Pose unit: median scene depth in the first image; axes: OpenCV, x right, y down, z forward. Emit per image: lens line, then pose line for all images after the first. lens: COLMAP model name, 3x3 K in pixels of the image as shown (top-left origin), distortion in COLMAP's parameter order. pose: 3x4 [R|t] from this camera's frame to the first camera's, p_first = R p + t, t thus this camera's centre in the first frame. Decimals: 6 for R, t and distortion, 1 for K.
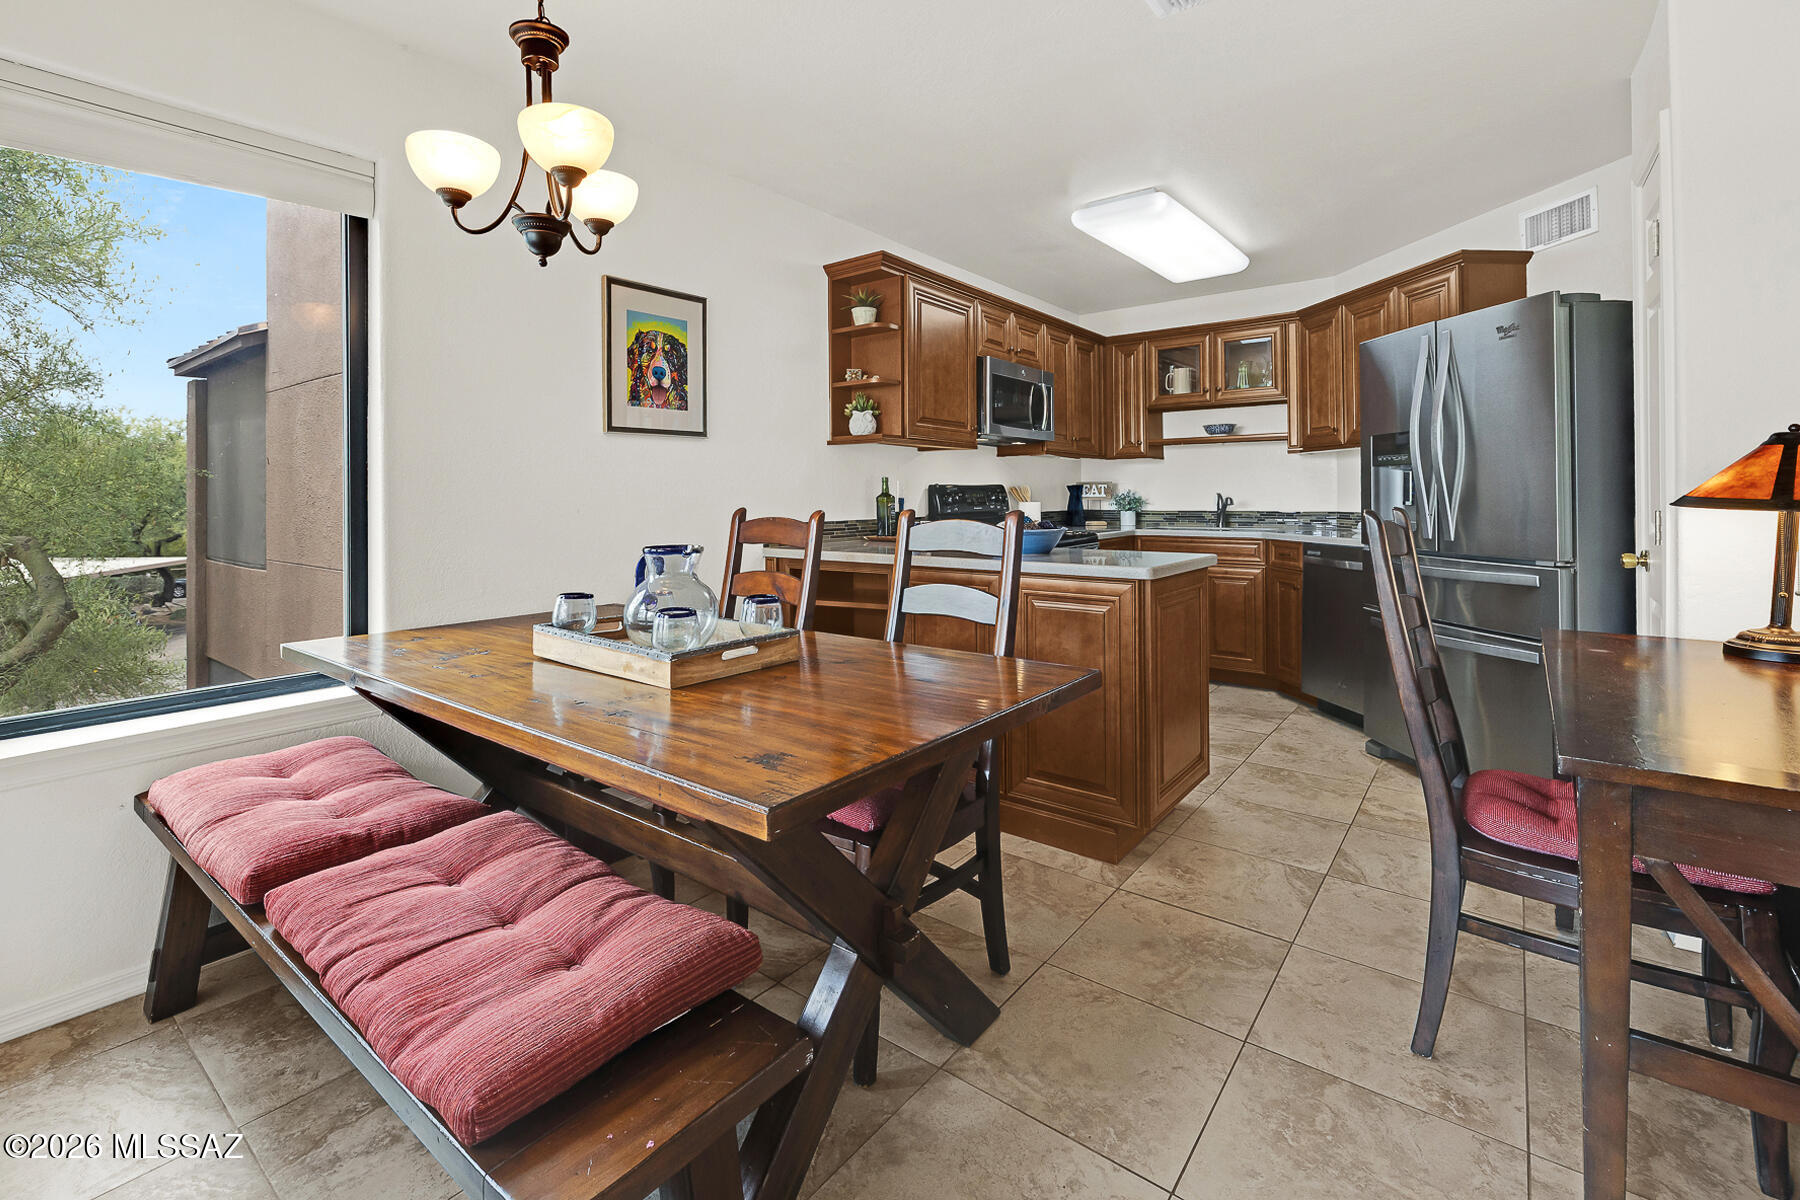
lens RADIAL K [[775.1, 0, 887.3], [0, 775.1, 478.5], [0, 0, 1]] dist [-0.004303, -0.000114]
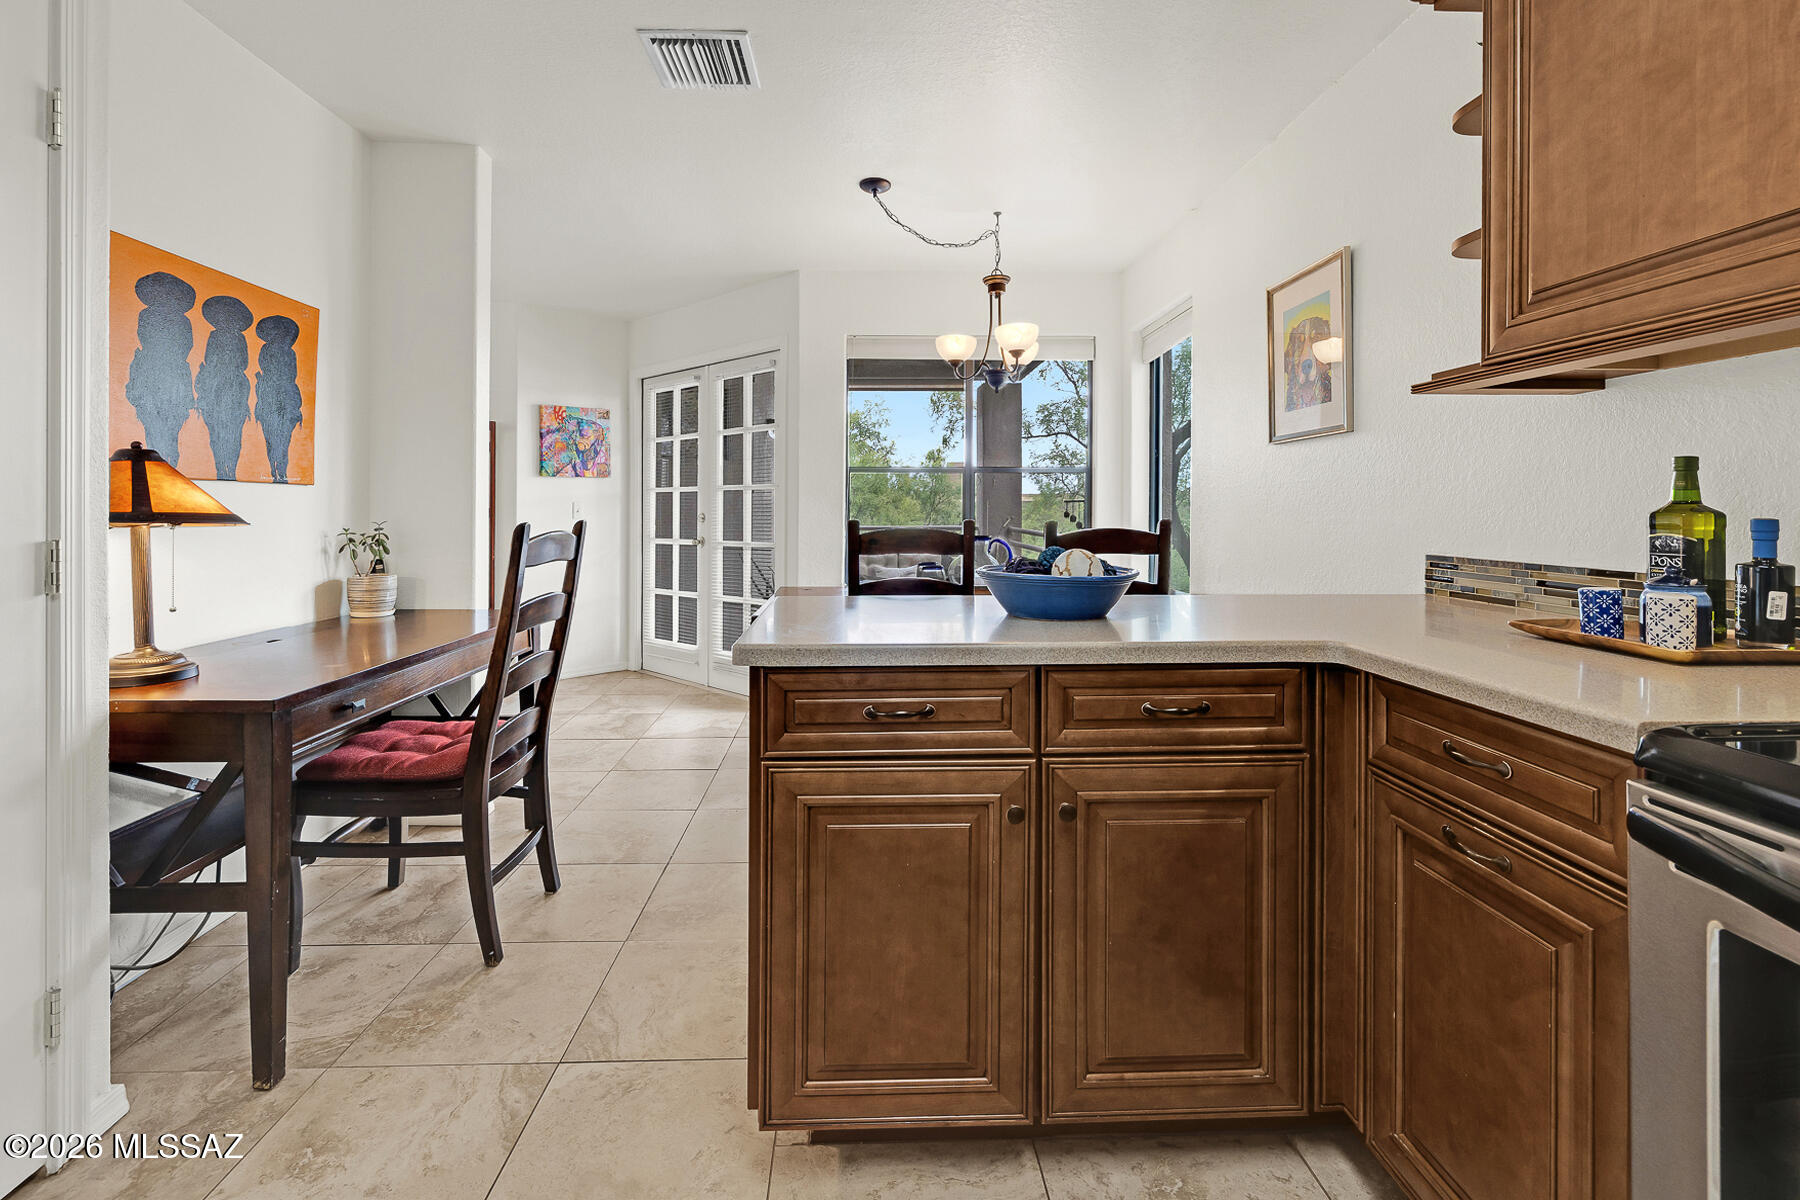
lens RADIAL K [[775.1, 0, 924.9], [0, 775.1, 496.9], [0, 0, 1]] dist [-0.004303, -0.000114]
pose [[-0.723134, -0.003565, -0.690698, 0.488121], [0.017402, 0.999575, -0.023378, 0.018284], [0.690488, -0.028925, -0.722765, 1.047336]]
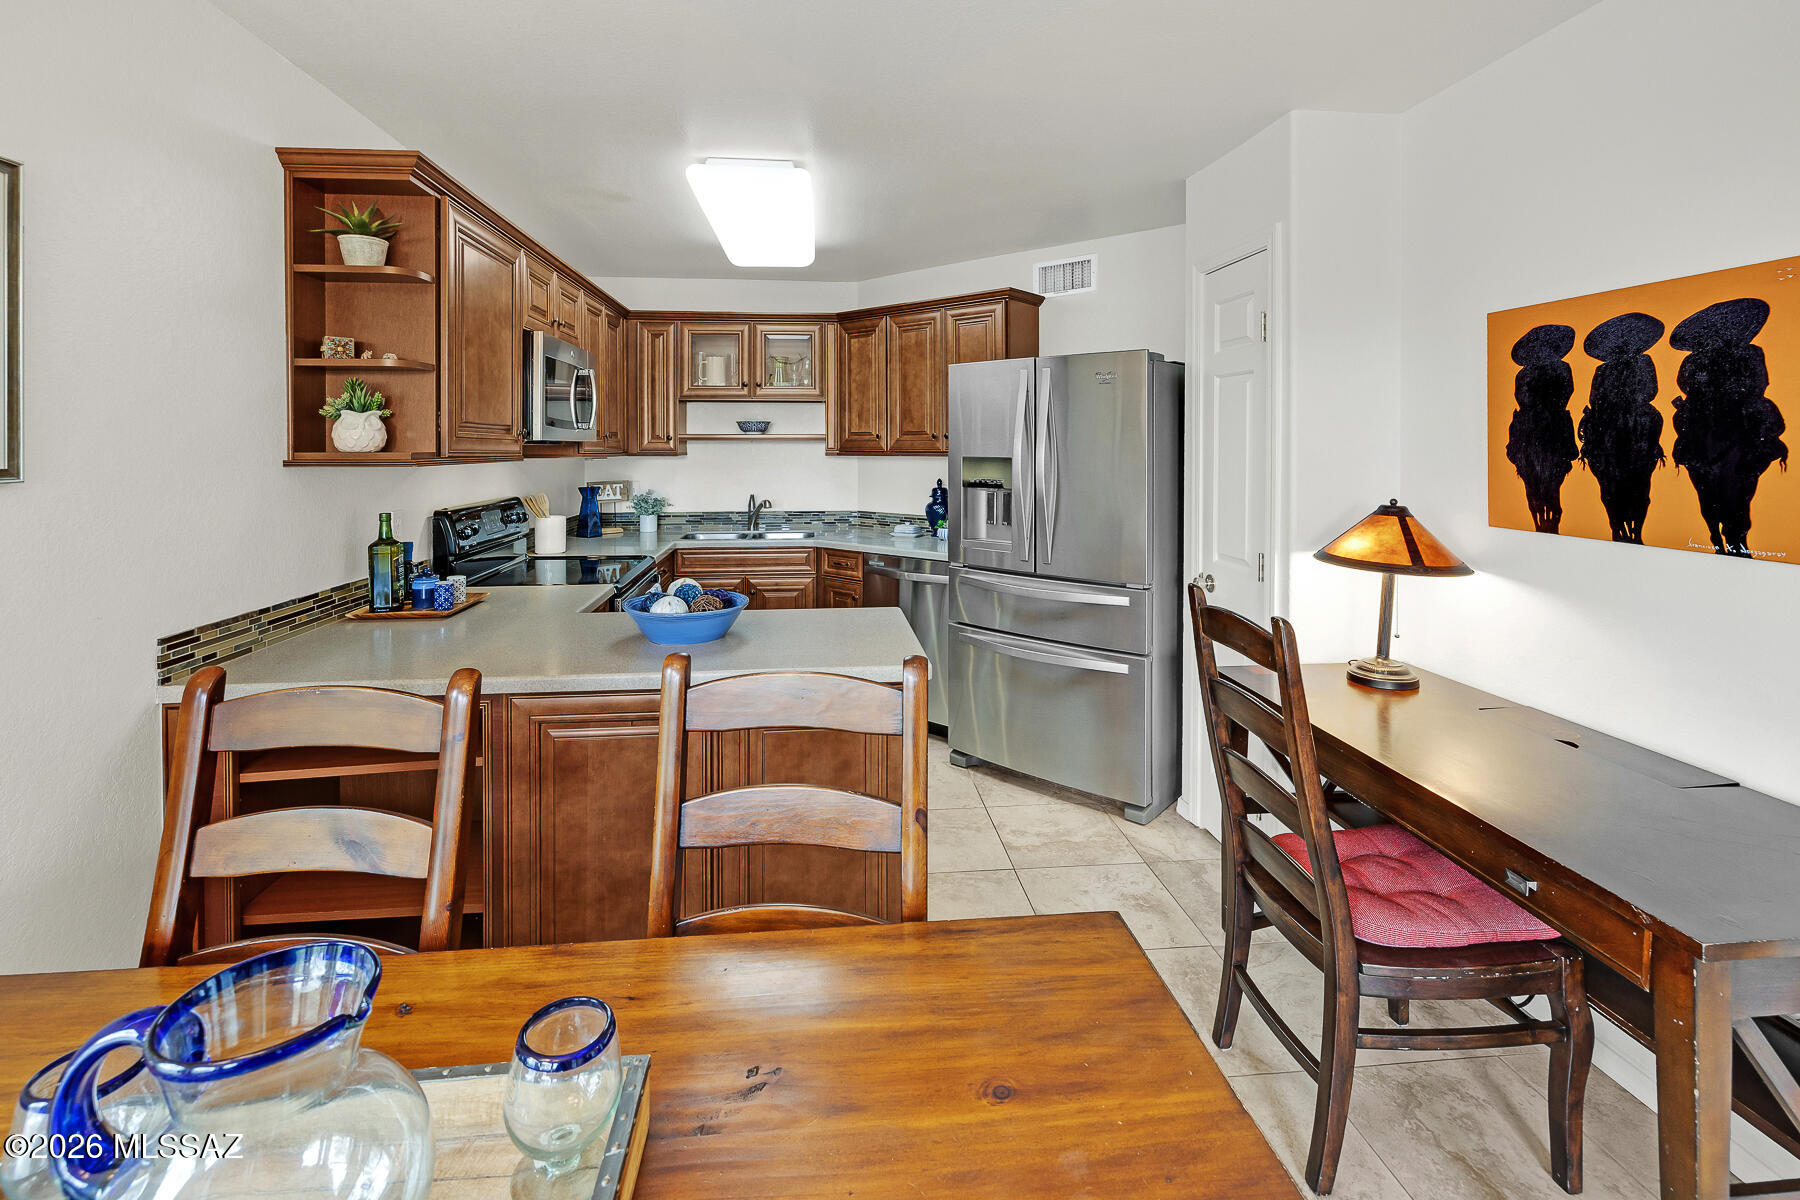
lens RADIAL K [[775.1, 0, 876.8], [0, 775.1, 440.8], [0, 0, 1]] dist [-0.004303, -0.000114]
pose [[0.724205, 0.005559, 0.689562, -0.148978], [-0.012563, 0.999908, 0.005132, -0.069903], [-0.689470, -0.012380, 0.724209, 0.288721]]
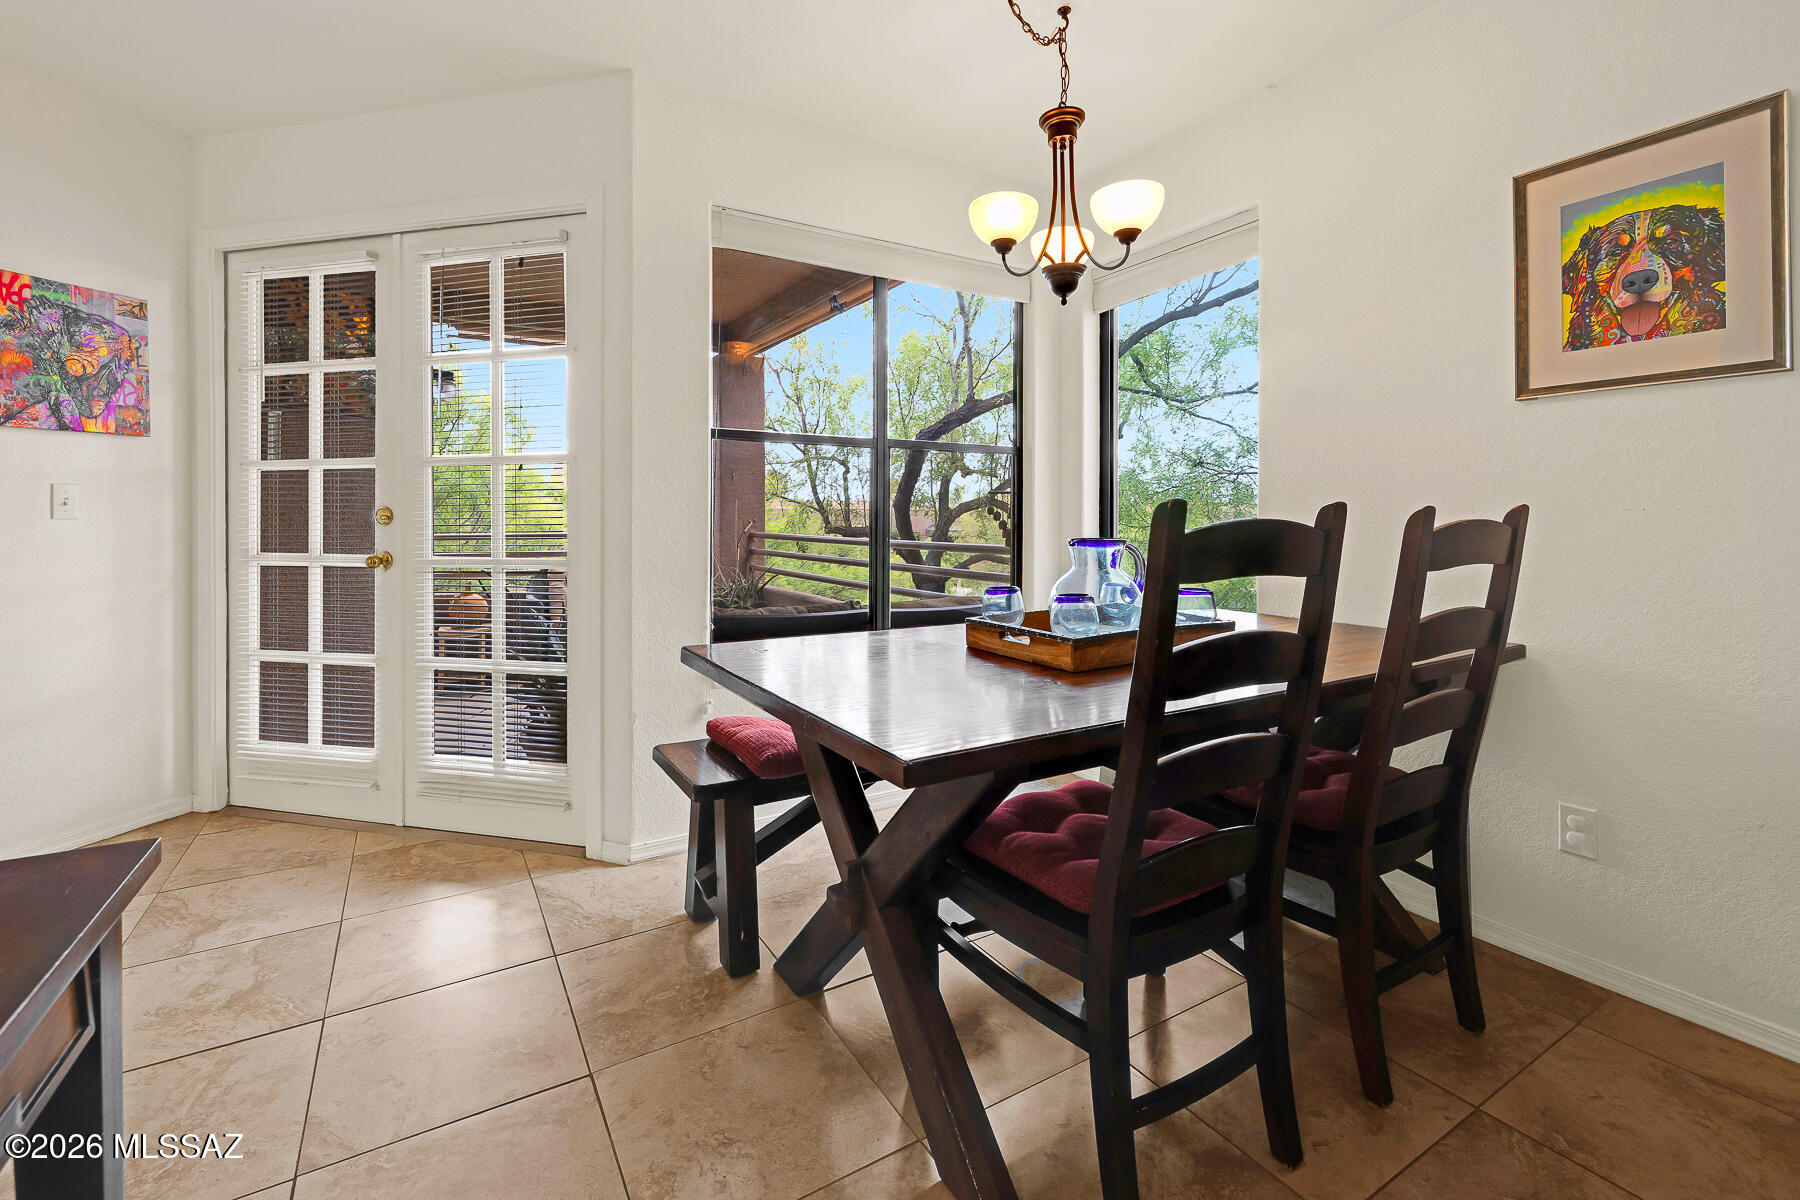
lens RADIAL K [[775.1, 0, 926.7], [0, 775.1, 509.7], [0, 0, 1]] dist [-0.004303, -0.000114]
pose [[-0.335995, 0.005941, -0.941845, 0.353244], [0.021242, 0.999774, -0.001272, 0.022037], [0.941624, -0.020434, -0.336045, 0.535892]]
